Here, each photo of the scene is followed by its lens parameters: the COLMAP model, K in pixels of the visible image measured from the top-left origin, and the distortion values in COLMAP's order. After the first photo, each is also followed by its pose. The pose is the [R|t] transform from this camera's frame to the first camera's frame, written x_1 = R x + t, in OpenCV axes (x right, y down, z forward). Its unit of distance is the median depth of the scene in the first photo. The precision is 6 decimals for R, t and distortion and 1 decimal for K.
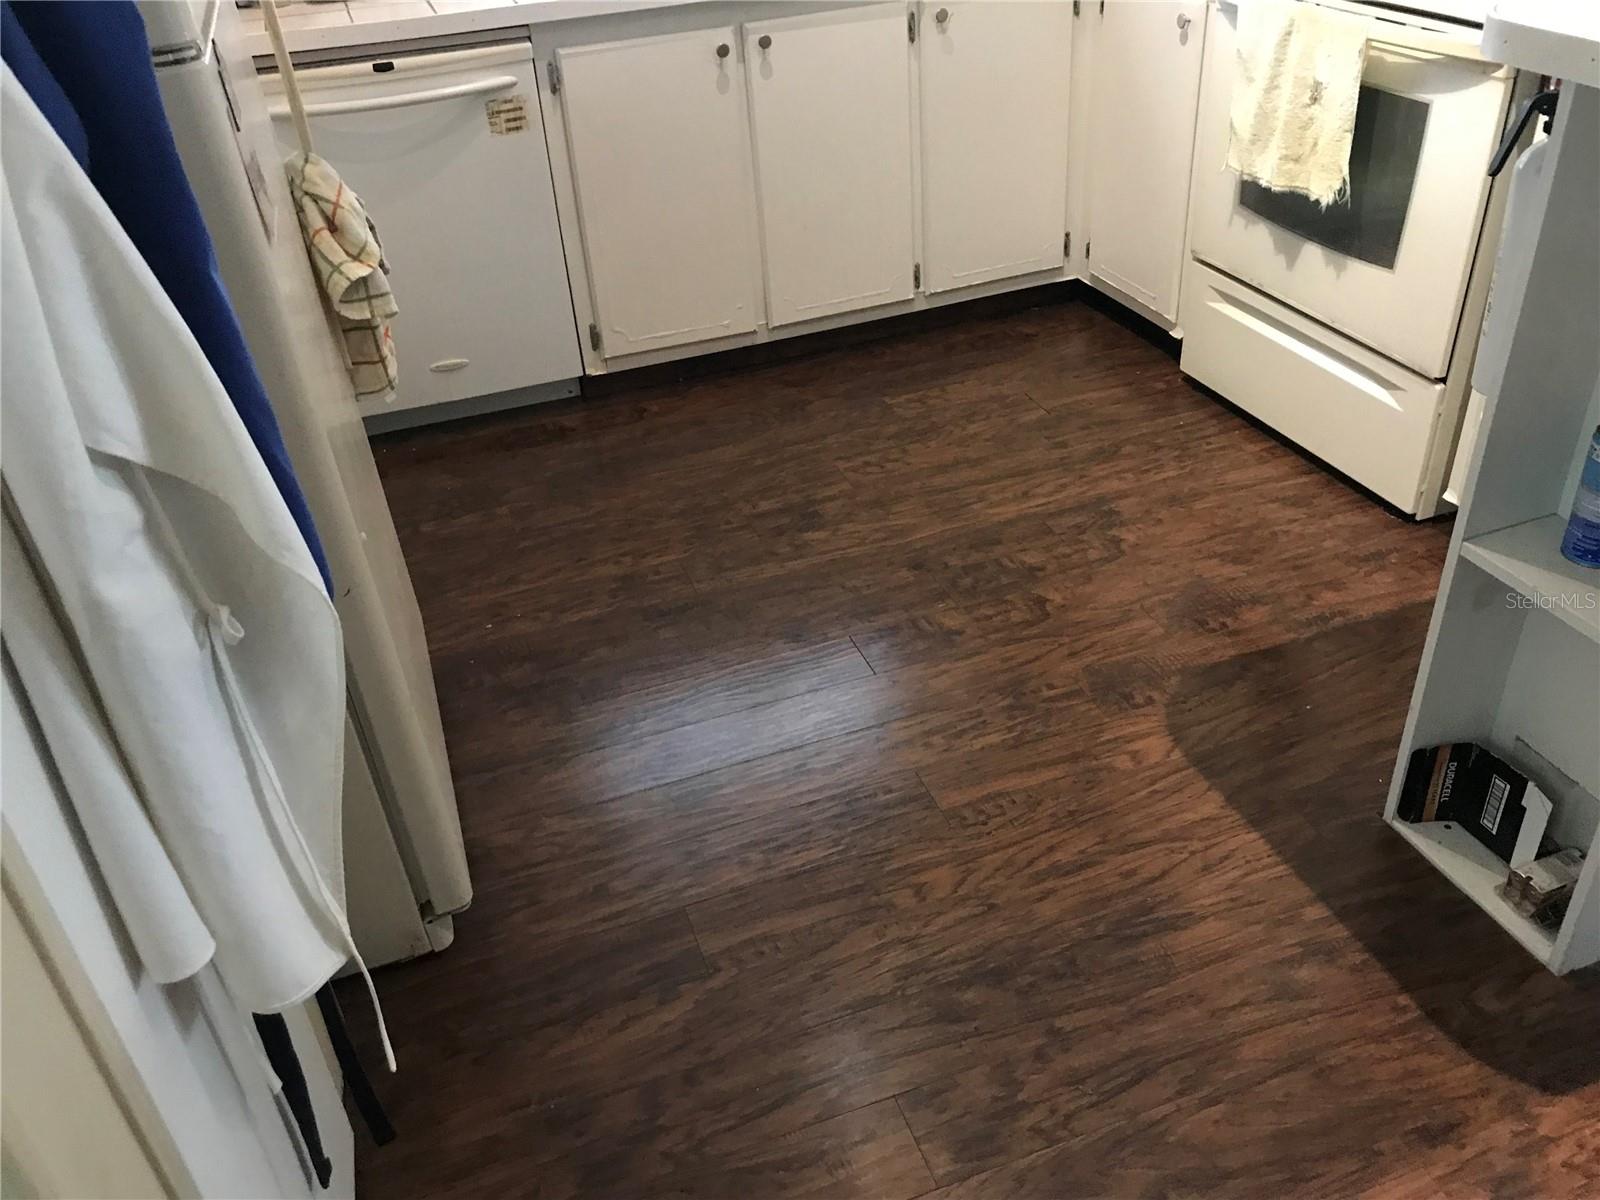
lens RADIAL K [[1326.6, 0, 800.0], [0, 1326.6, 600.0], [0, 0, 1]] dist [0.152600, -0.395721]
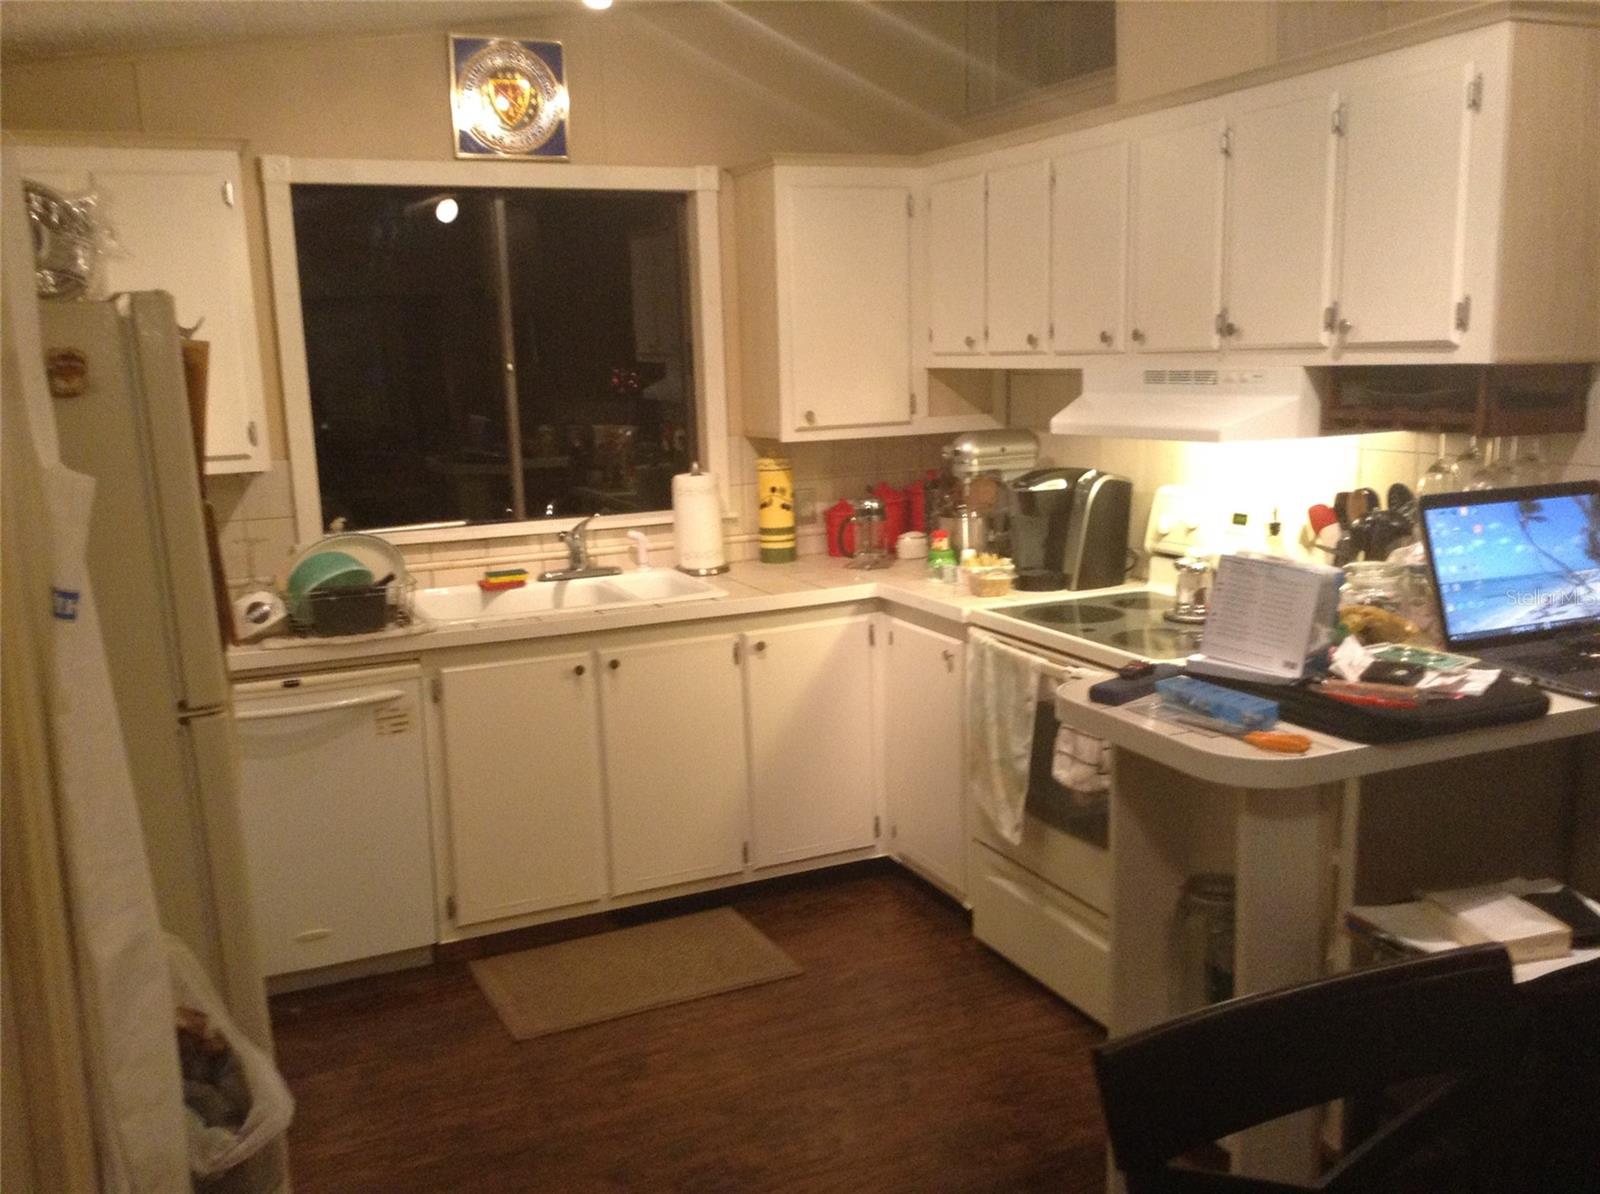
lens RADIAL K [[1434.8, 0, 800.0], [0, 1434.8, 597.0], [0, 0, 1]] dist [0.070891, -0.001248]
pose [[0.996100, 0.018004, 0.086371, 0.028278], [0.017876, 0.917466, -0.397413, 0.052337], [-0.086397, 0.397407, 0.913566, -0.238884]]
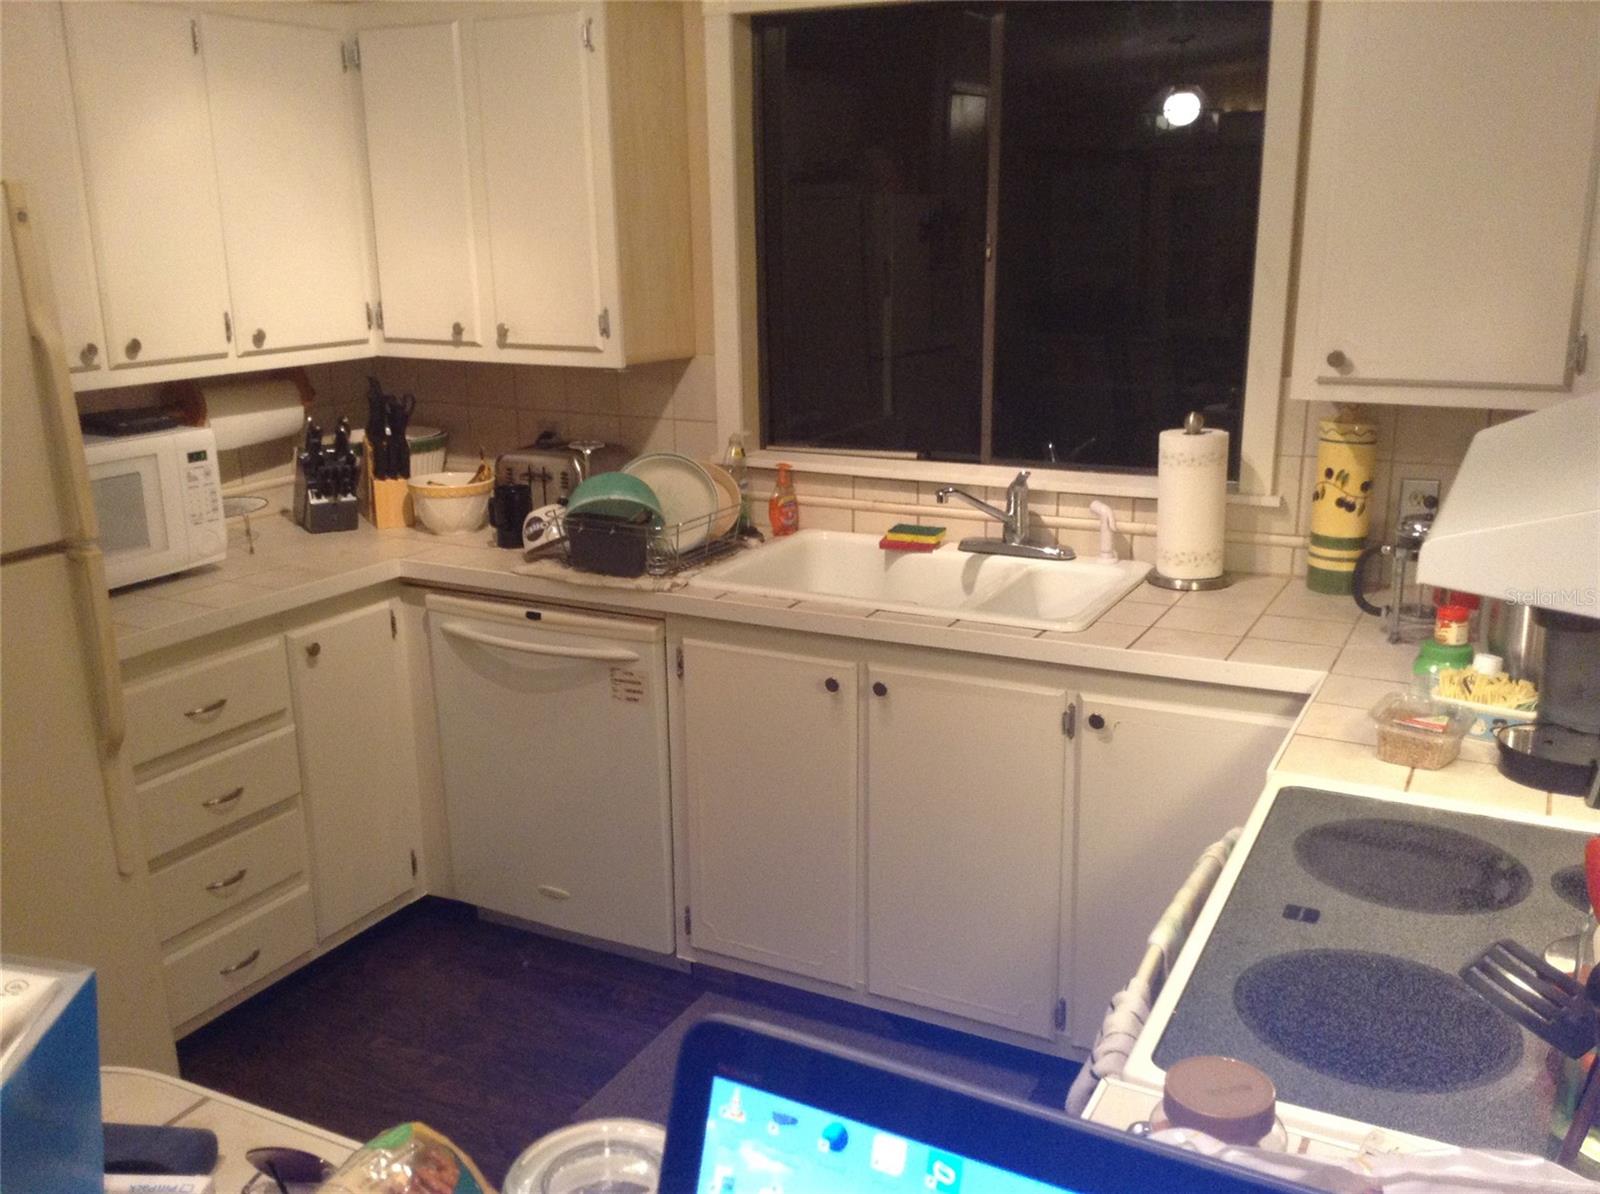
lens RADIAL K [[1434.8, 0, 800.0], [0, 1434.8, 597.0], [0, 0, 1]] dist [0.070891, -0.001248]
pose [[0.684184, 0.239771, -0.688769, 0.578940], [-0.427199, 0.897190, -0.112029, -0.353030], [0.591096, 0.370889, 0.716273, 0.292588]]
